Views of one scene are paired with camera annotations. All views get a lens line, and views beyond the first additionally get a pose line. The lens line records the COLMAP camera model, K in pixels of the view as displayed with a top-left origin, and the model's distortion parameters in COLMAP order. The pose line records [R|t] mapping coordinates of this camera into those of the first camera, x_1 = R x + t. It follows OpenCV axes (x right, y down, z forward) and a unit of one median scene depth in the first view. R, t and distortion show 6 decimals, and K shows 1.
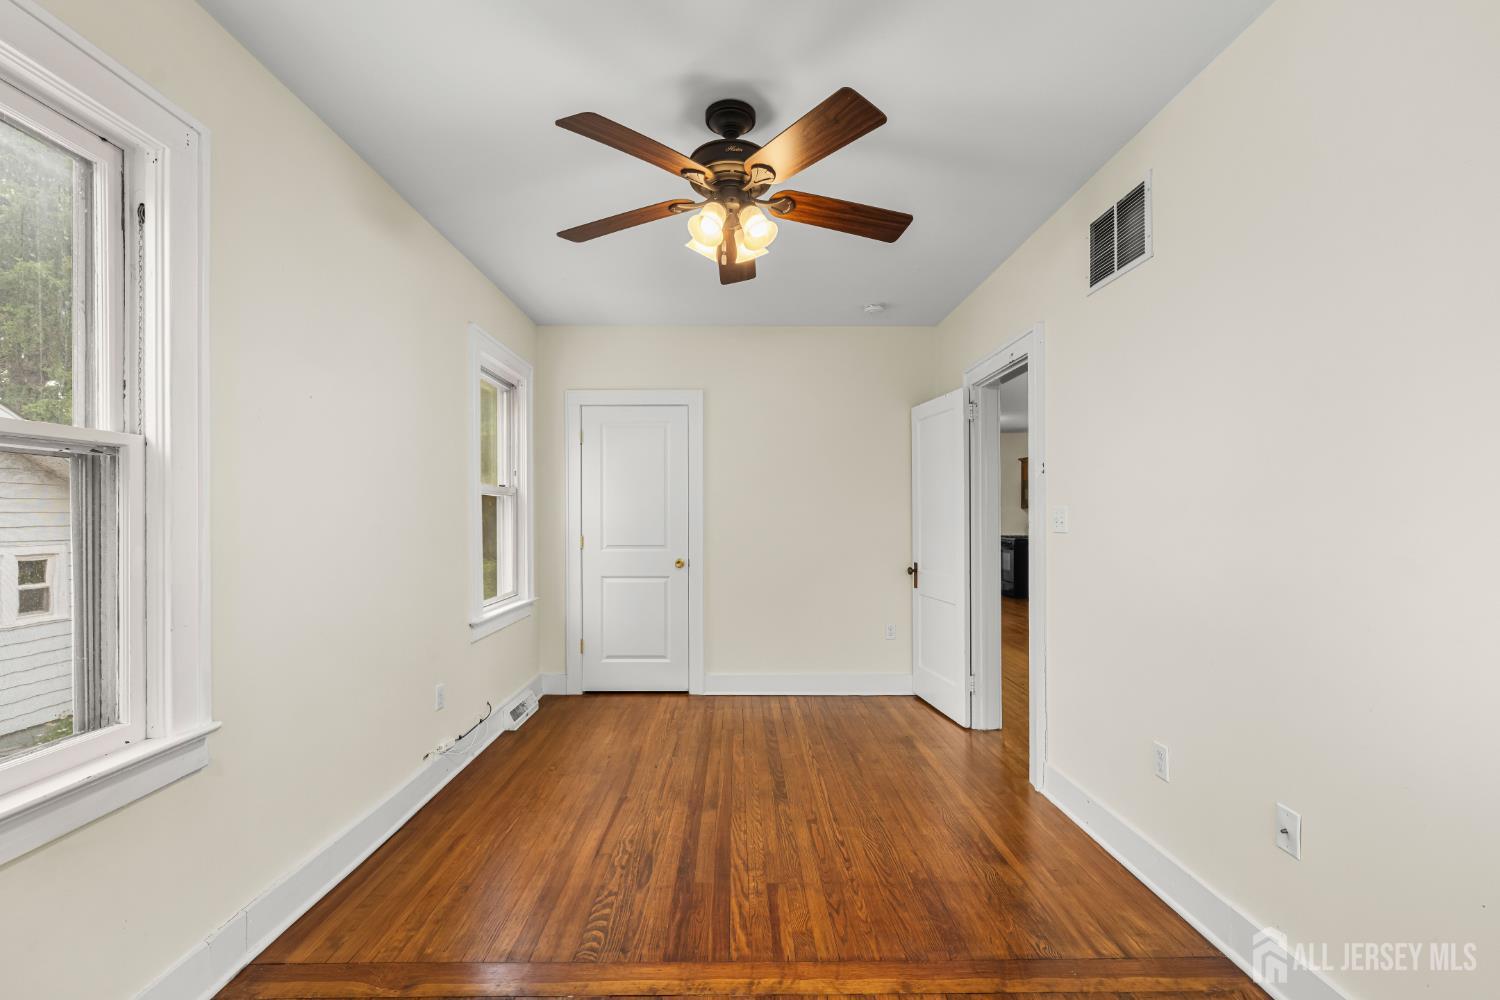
lens RADIAL K [[659.4, 0, 776.0], [0, 659.4, 518.1], [0, 0, 1]] dist [-0.001430, -0.000126]
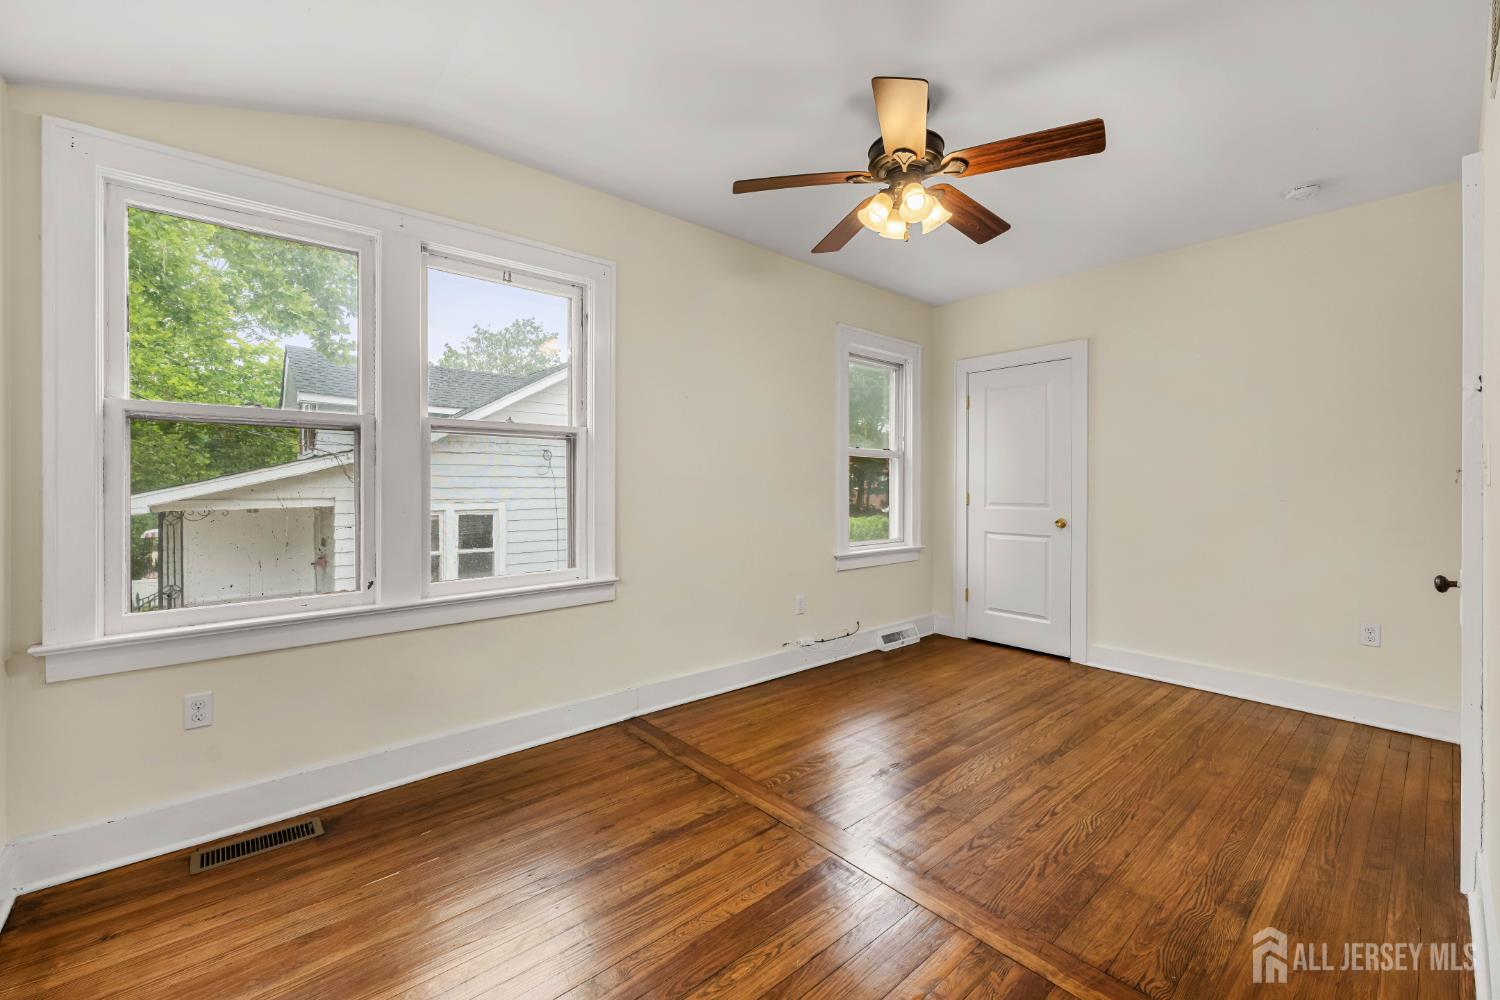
lens RADIAL K [[644.9, 0, 740.6], [0, 644.9, 486.3], [0, 0, 1]] dist [-0.001295, -0.000263]
pose [[0.628358, 0.004636, -0.777911, 0.446117], [-0.007684, 0.999970, -0.000248, 0.028522], [0.777887, 0.006133, 0.628375, 0.067084]]
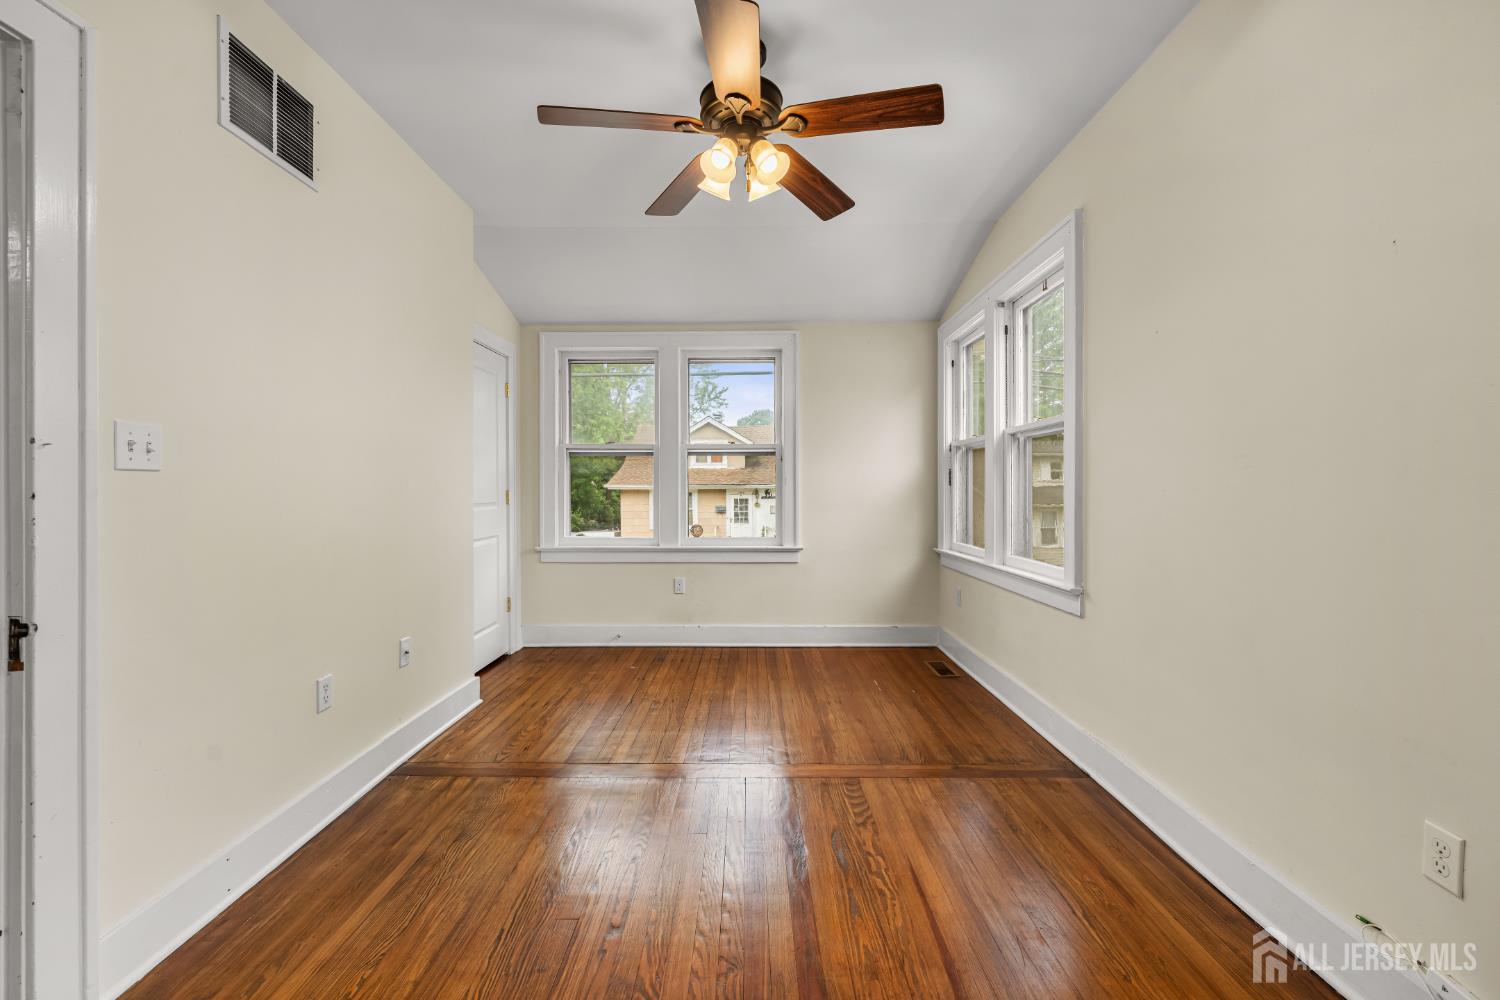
lens RADIAL K [[644.9, 0, 740.6], [0, 644.9, 486.3], [0, 0, 1]] dist [-0.001295, -0.000263]
pose [[-0.997215, 0.004582, 0.074433, -0.101131], [0.004973, 0.999975, 0.005070, 0.033479], [-0.074408, 0.005426, -0.997213, 1.442141]]
